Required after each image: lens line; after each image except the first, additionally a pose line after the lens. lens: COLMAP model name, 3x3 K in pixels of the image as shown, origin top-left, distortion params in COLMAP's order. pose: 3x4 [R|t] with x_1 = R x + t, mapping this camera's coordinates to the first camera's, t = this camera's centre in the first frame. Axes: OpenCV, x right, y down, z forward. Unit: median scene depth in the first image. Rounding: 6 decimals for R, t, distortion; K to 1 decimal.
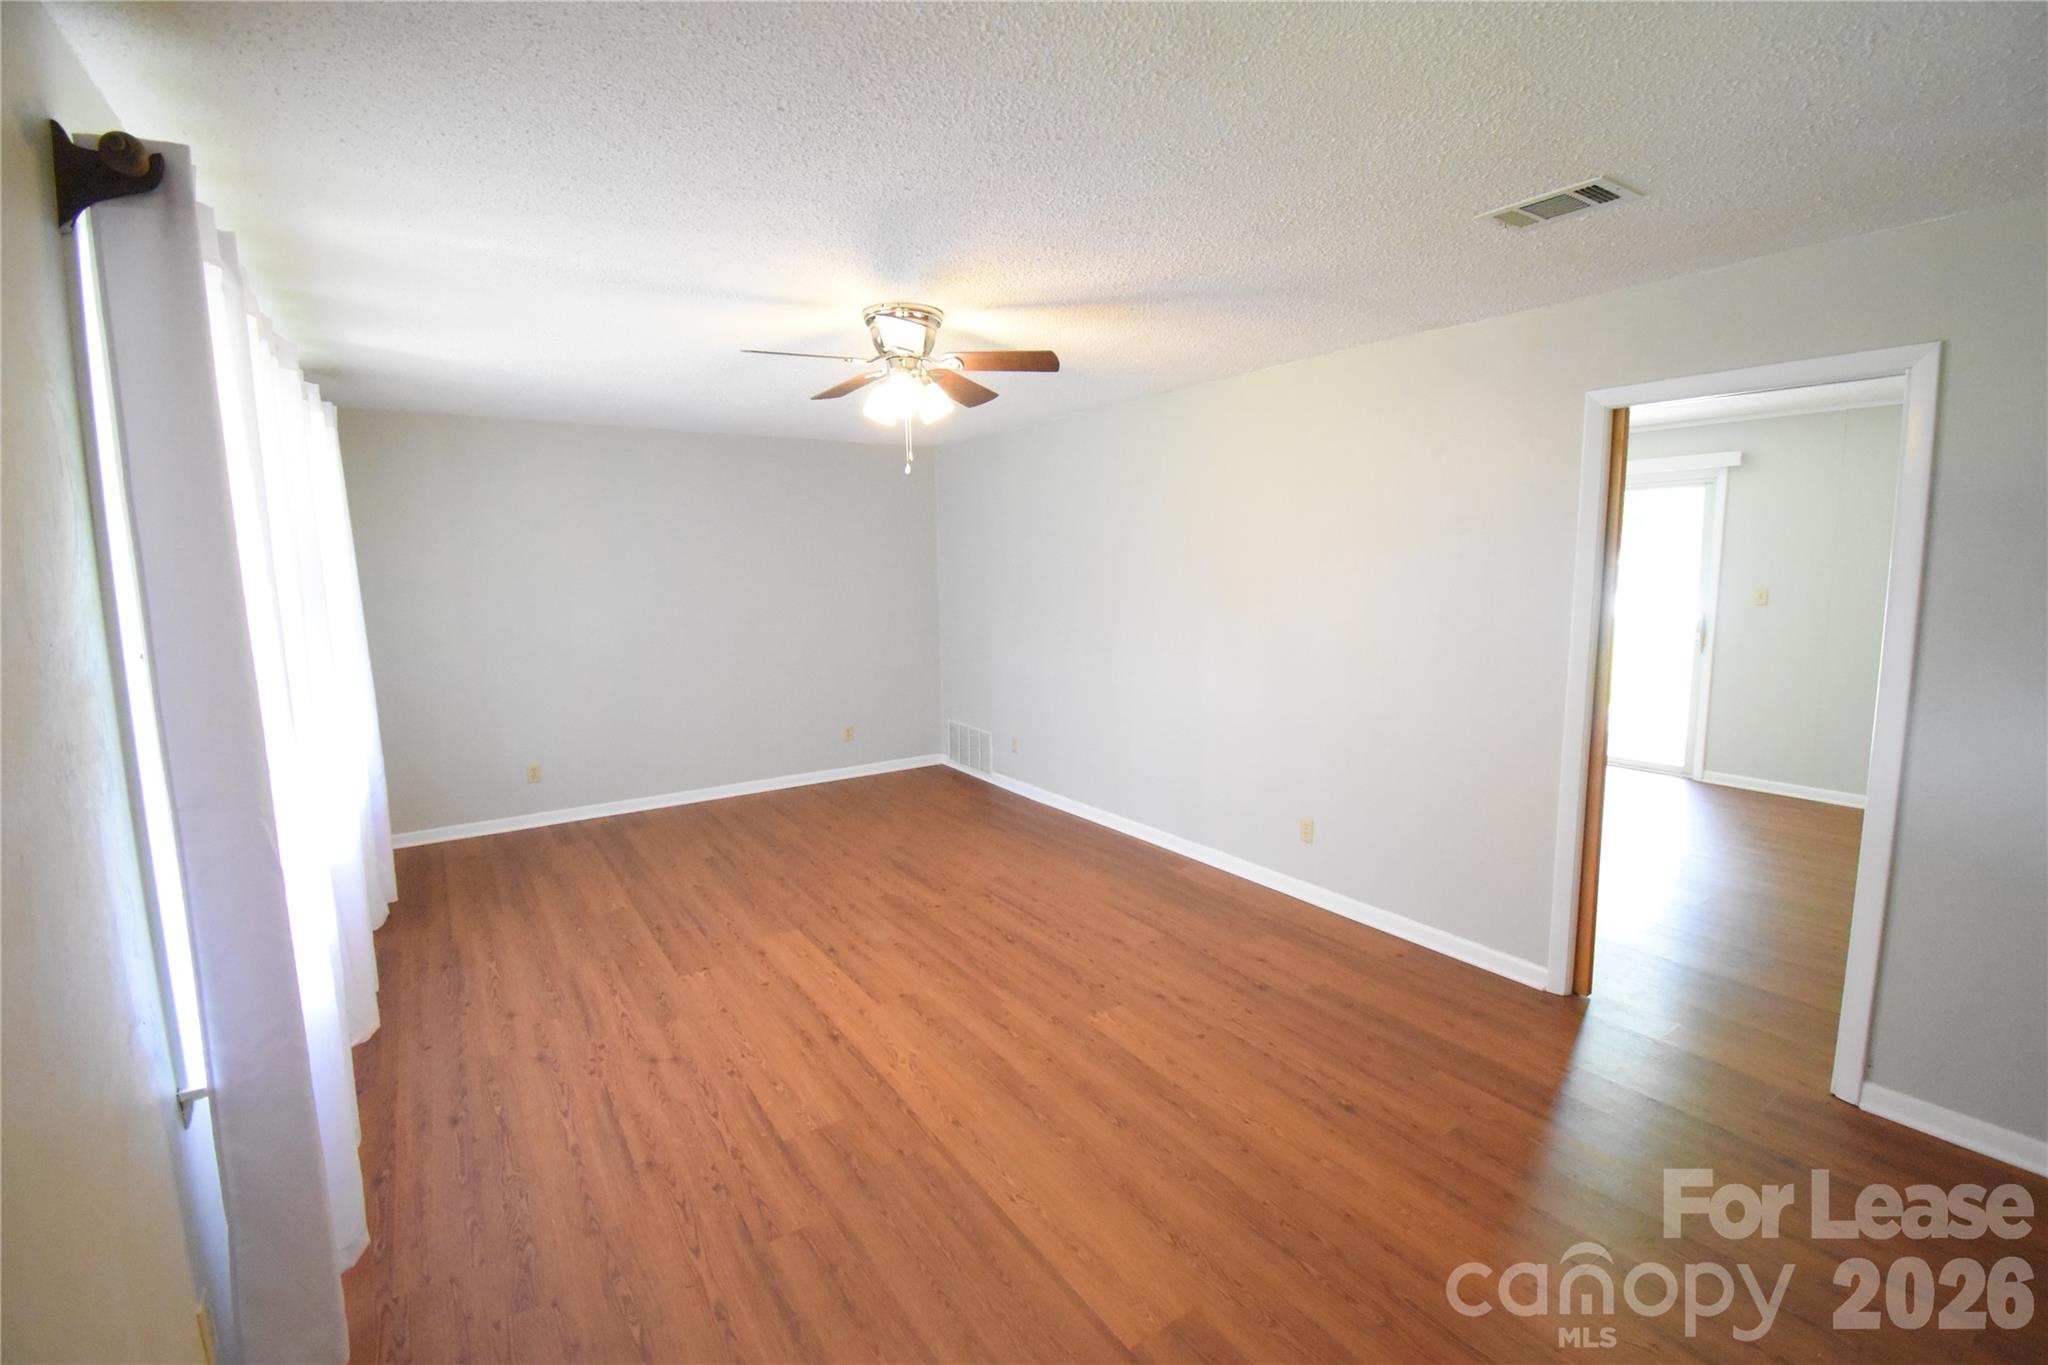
lens RADIAL K [[941.6, 0, 1025.3], [0, 941.6, 683.1], [0, 0, 1]] dist [-0.014072, -0.005522]
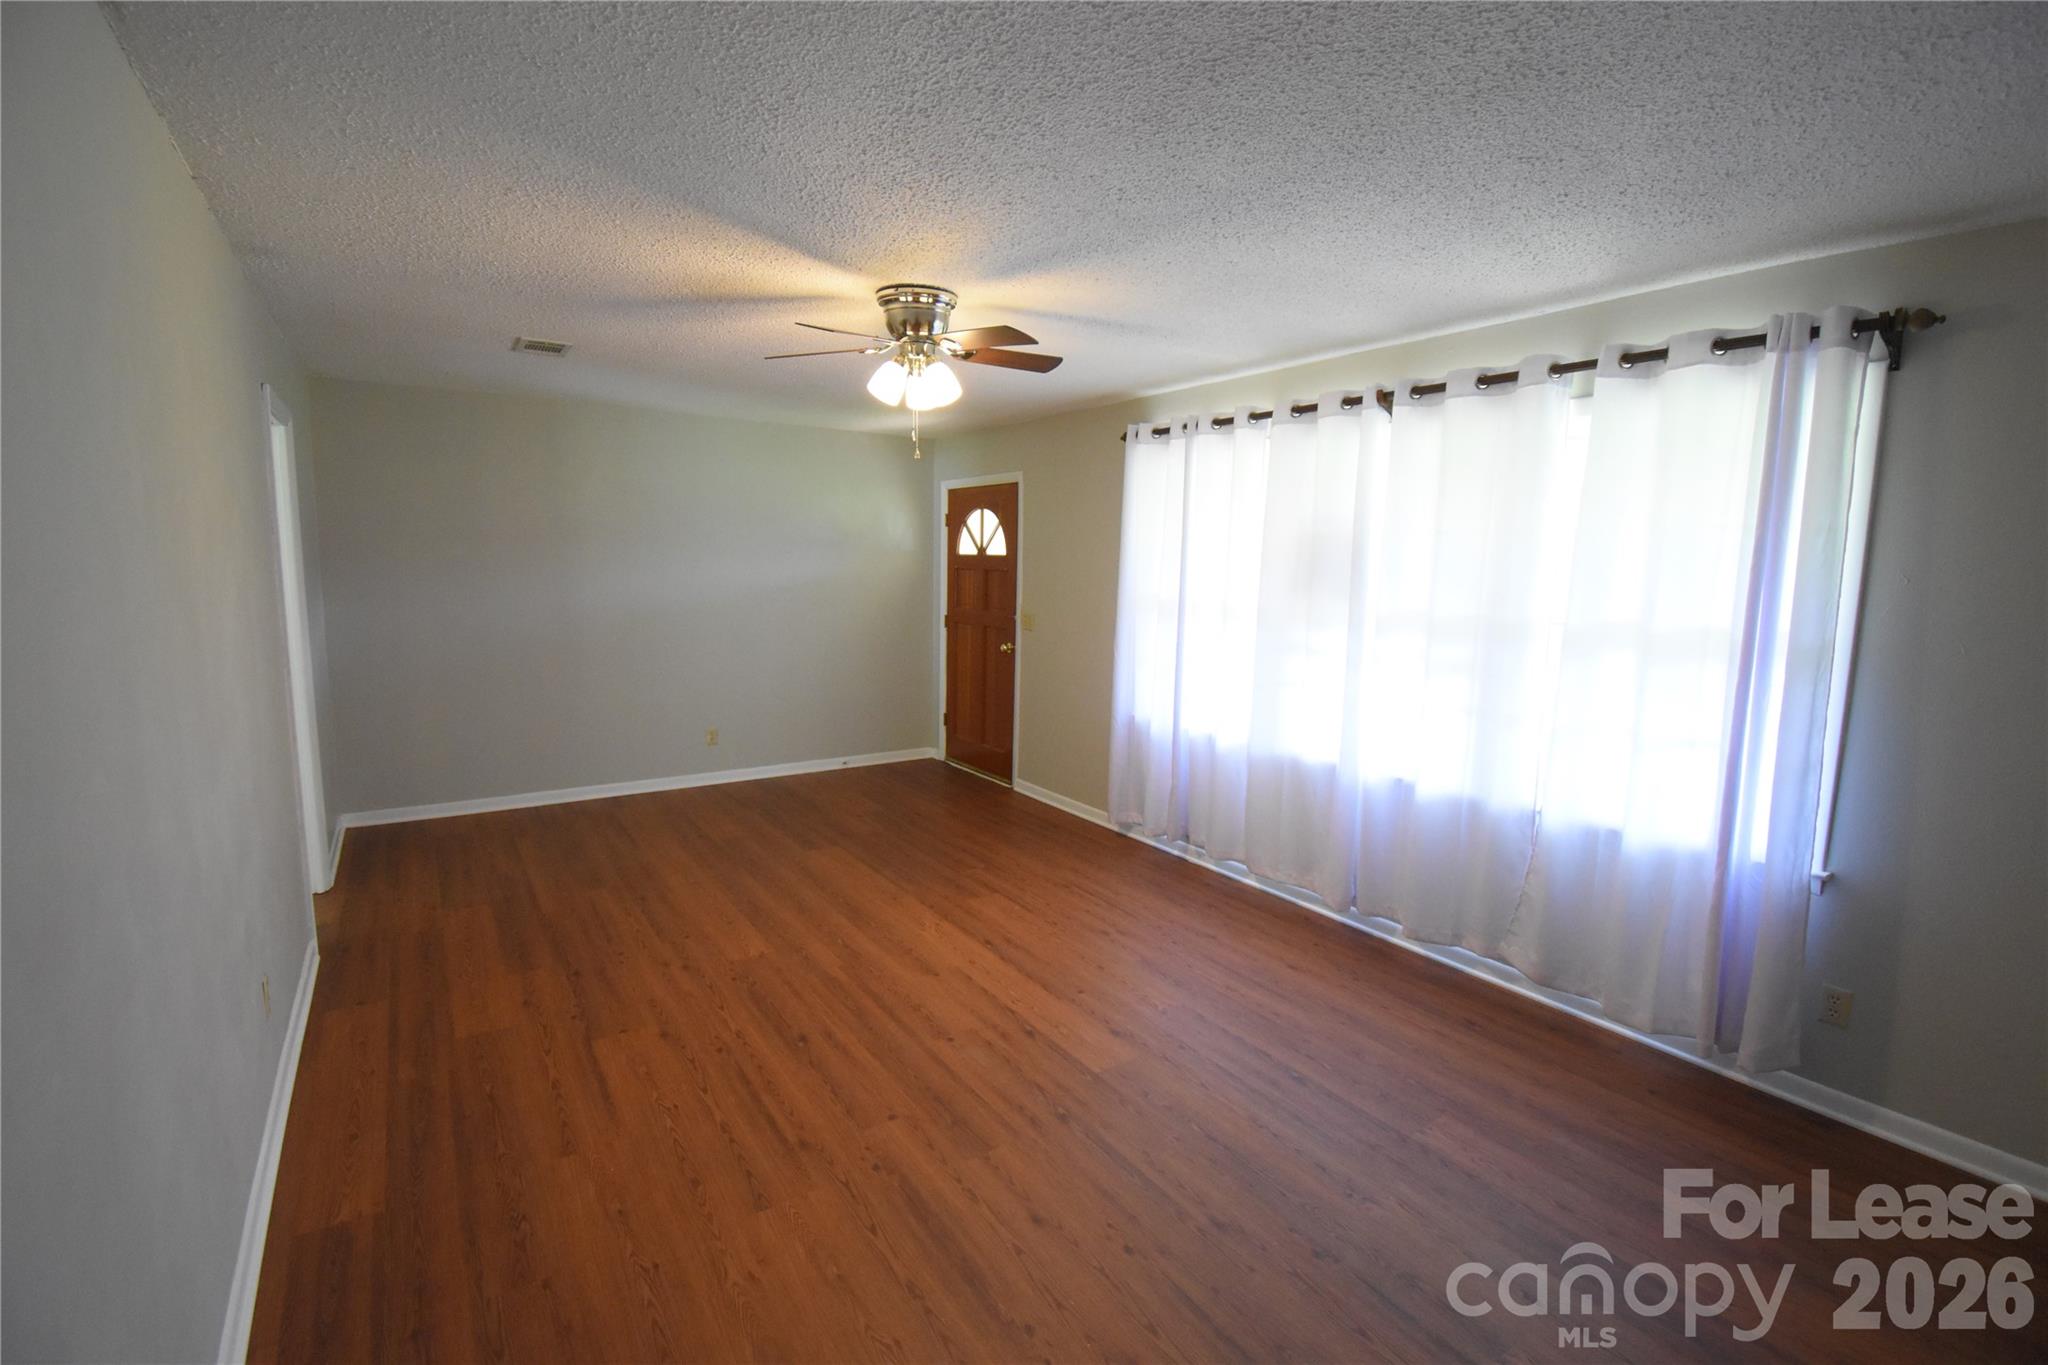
lens RADIAL K [[941.6, 0, 1025.2], [0, 941.6, 680.7], [0, 0, 1]] dist [-0.014072, -0.005522]
pose [[-0.999884, -0.009225, -0.012106, -0.215279], [-0.012057, 0.965490, 0.260162, -0.245662], [0.009288, 0.260278, -0.965489, 1.928889]]
